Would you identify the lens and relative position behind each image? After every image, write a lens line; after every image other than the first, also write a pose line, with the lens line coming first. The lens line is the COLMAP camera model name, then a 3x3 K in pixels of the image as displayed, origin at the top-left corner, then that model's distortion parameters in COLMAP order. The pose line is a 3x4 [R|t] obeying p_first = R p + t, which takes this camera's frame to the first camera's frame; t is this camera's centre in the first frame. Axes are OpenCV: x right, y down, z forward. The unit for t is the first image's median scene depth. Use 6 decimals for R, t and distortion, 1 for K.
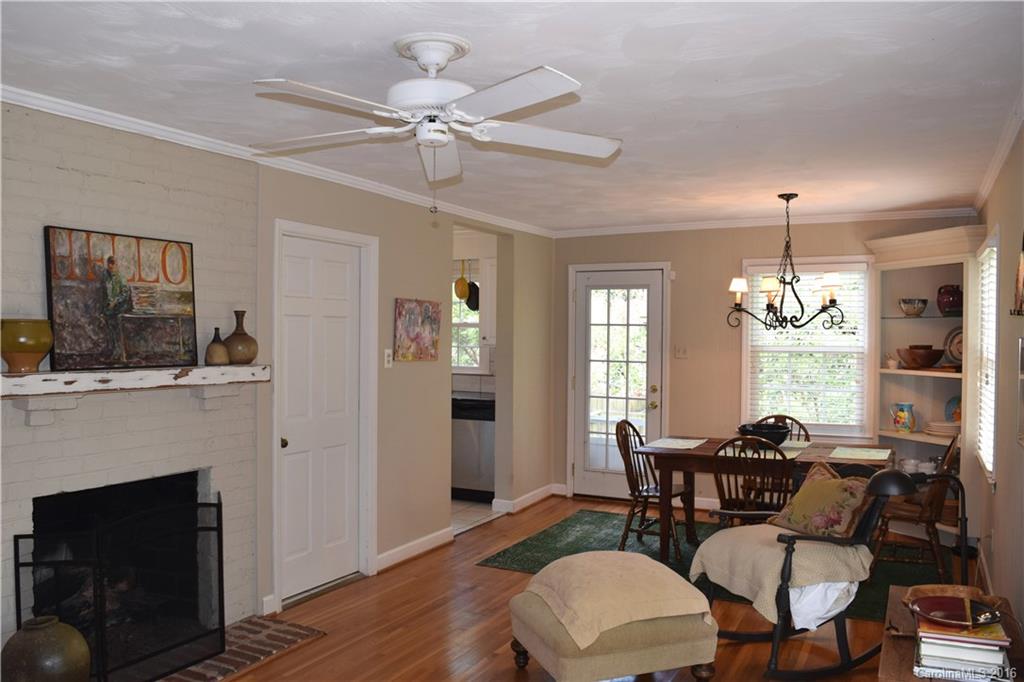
lens RADIAL K [[803.3, 0, 512.0], [0, 803.3, 341.0], [0, 0, 1]] dist [-0.167275, -0.002357]
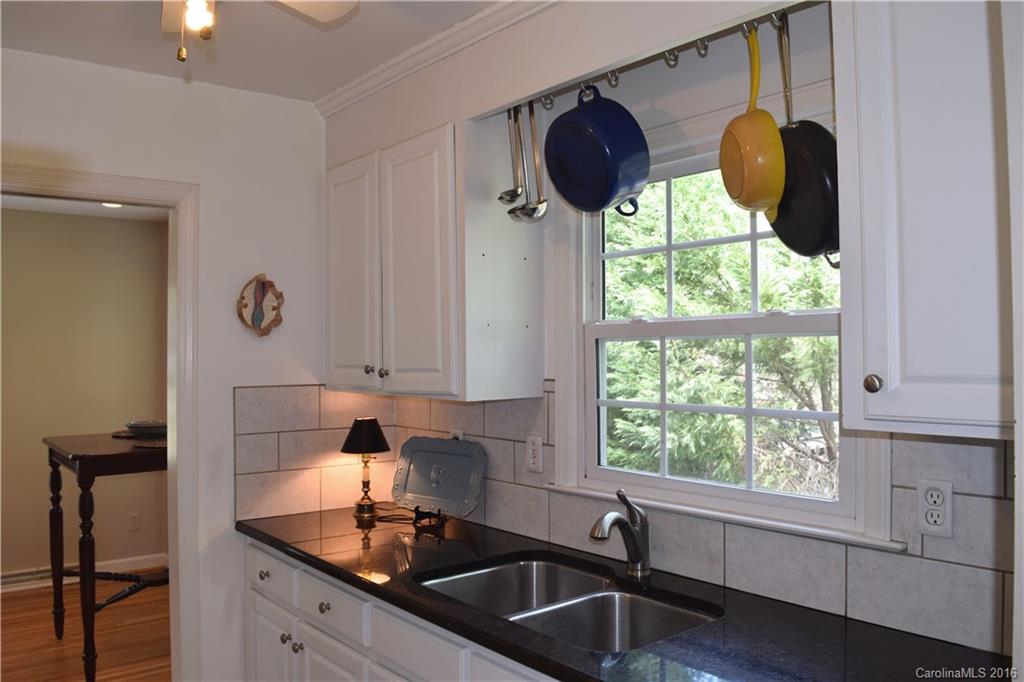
lens RADIAL K [[803.3, 0, 512.0], [0, 803.3, 341.0], [0, 0, 1]] dist [-0.167275, -0.002357]
pose [[0.918766, -0.019980, -0.394298, -0.039797], [0.013178, 0.999714, -0.019952, -0.014295], [0.394584, 0.013135, 0.918766, 0.788286]]
